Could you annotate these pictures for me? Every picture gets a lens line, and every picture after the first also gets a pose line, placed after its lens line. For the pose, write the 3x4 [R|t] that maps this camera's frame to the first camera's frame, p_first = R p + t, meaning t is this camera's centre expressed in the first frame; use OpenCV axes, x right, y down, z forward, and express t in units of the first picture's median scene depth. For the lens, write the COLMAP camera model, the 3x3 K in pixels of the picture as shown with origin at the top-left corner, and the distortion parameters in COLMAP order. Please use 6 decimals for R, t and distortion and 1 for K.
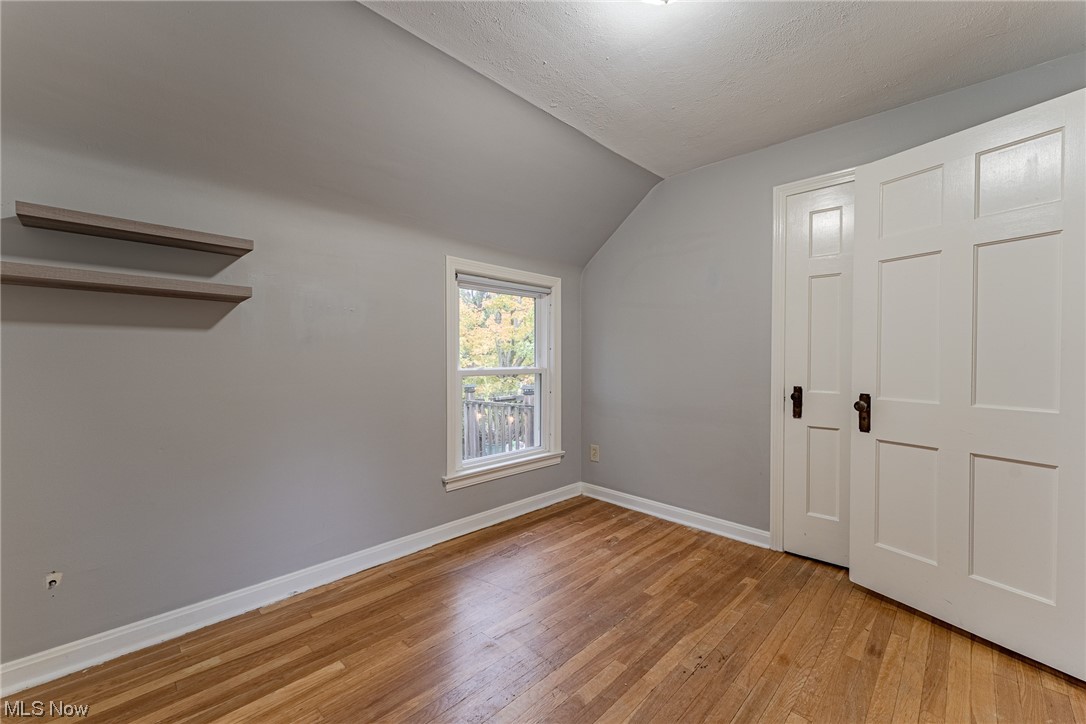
lens RADIAL K [[444.3, 0, 549.3], [0, 444.3, 360.0], [0, 0, 1]] dist [-0.001616, -0.000071]
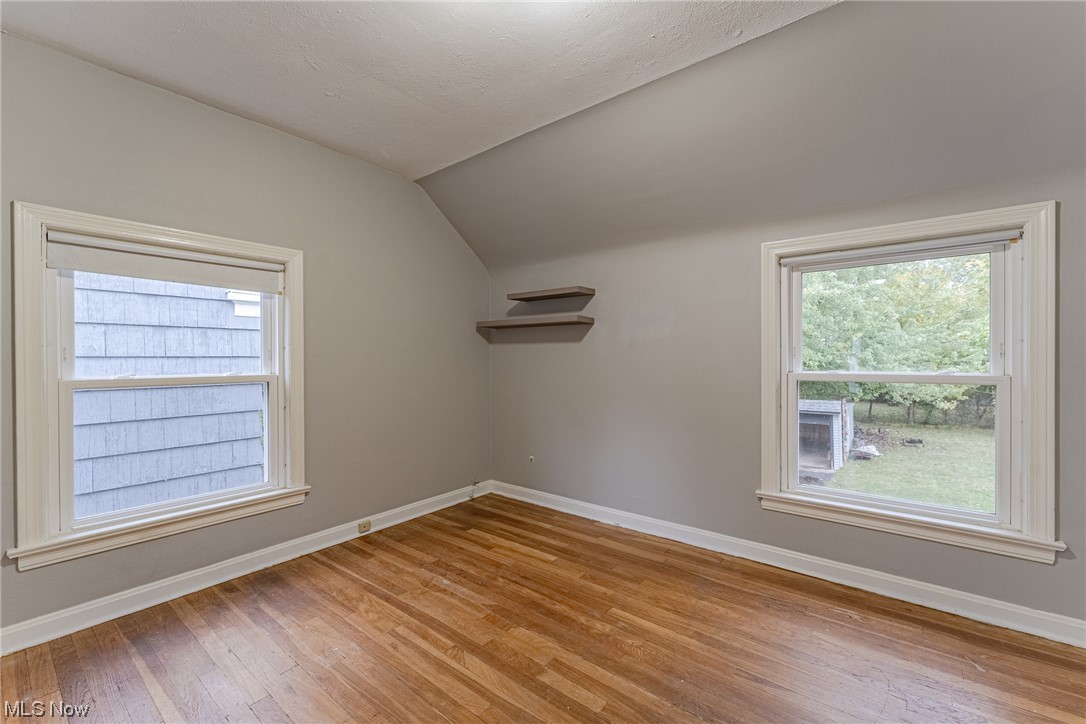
lens RADIAL K [[444.3, 0, 549.6], [0, 444.3, 361.4], [0, 0, 1]] dist [-0.001616, -0.000071]
pose [[0.088963, 0.004423, -0.996025, 0.790295], [-0.000324, 0.999990, 0.004411, -0.003474], [0.996035, -0.000070, 0.088963, 0.631887]]
